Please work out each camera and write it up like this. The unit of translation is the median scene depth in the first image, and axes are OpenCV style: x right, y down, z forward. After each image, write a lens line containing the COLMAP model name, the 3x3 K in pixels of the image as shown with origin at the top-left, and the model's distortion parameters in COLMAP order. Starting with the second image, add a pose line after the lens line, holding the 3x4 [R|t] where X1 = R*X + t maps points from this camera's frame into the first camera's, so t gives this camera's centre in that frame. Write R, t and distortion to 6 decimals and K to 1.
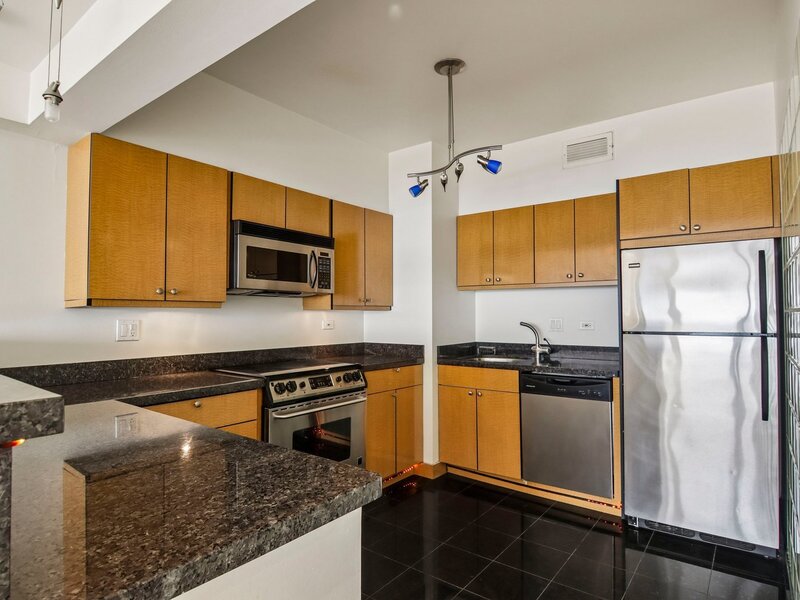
lens RADIAL K [[457.2, 0, 396.9], [0, 457.2, 298.3], [0, 0, 1]] dist [-0.016400, -0.005104]
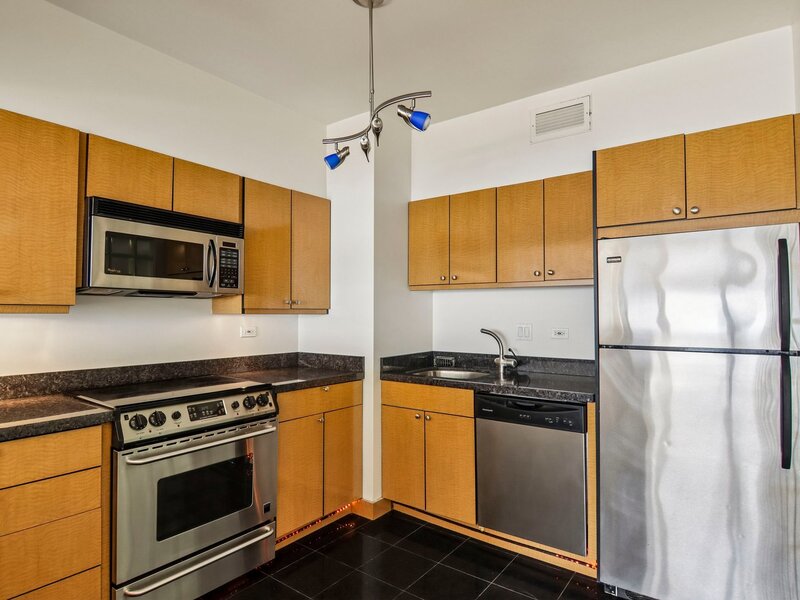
lens RADIAL K [[457.2, 0, 399.0], [0, 457.2, 298.2], [0, 0, 1]] dist [-0.016400, -0.005104]
pose [[0.999751, 0.003353, 0.022081, 0.128215], [-0.003400, 0.999992, 0.002078, -0.006329], [-0.022074, -0.002153, 0.999754, 0.216025]]
